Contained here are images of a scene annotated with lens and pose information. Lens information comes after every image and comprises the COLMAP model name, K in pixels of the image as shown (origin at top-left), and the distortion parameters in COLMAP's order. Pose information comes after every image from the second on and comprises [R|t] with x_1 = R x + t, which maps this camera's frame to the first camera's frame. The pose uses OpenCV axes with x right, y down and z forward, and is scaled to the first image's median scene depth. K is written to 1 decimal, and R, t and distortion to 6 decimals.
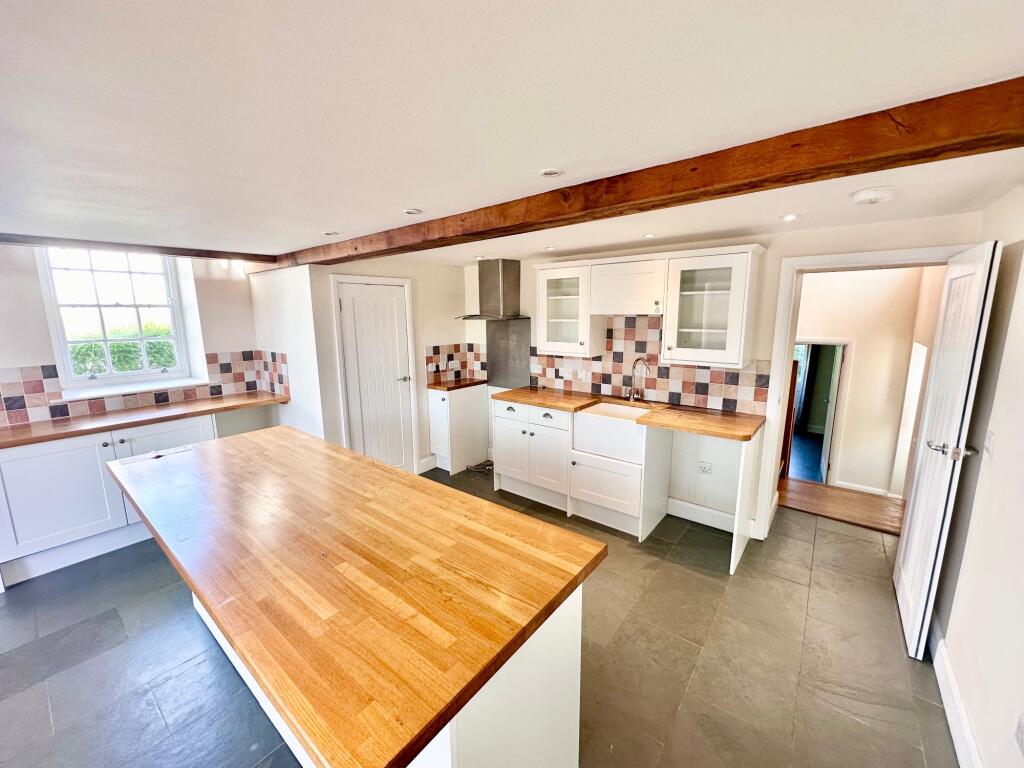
lens RADIAL K [[407.7, 0, 508.7], [0, 407.7, 383.3], [0, 0, 1]] dist [-0.003061, 0.001339]
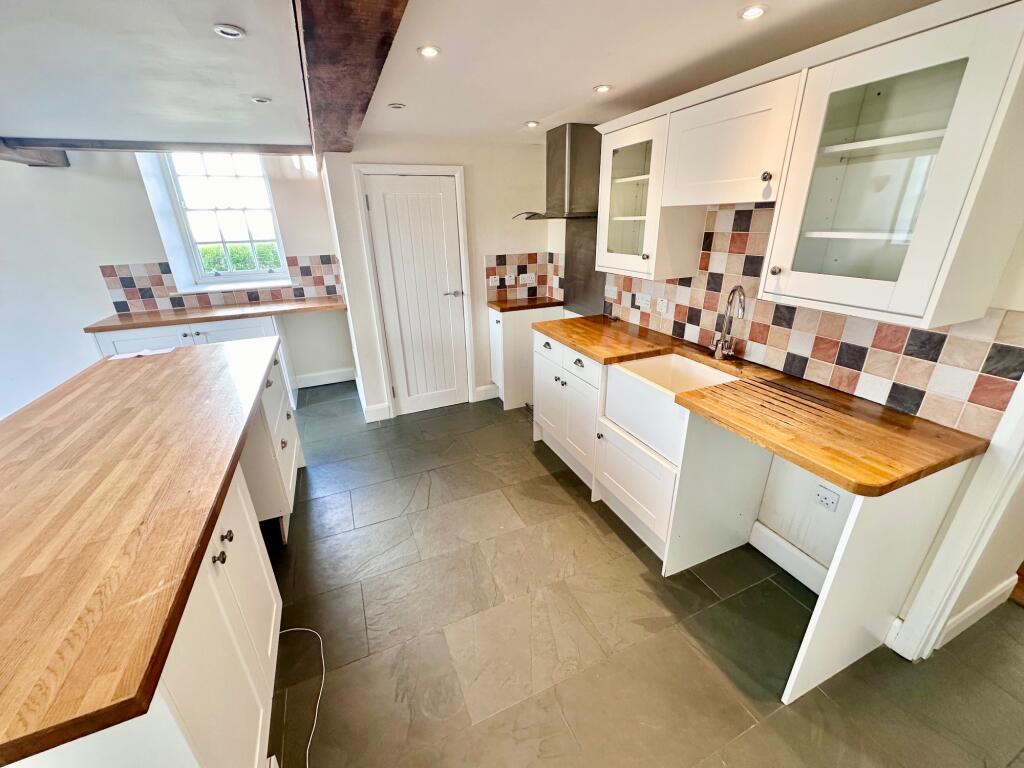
lens RADIAL K [[407.7, 0, 508.7], [0, 407.7, 381.3], [0, 0, 1]] dist [-0.003061, 0.001339]
pose [[0.882972, 0.164075, -0.439817, 0.294542], [-0.067482, 0.971562, 0.226967, -0.038853], [0.464549, -0.170726, 0.868934, 0.322135]]
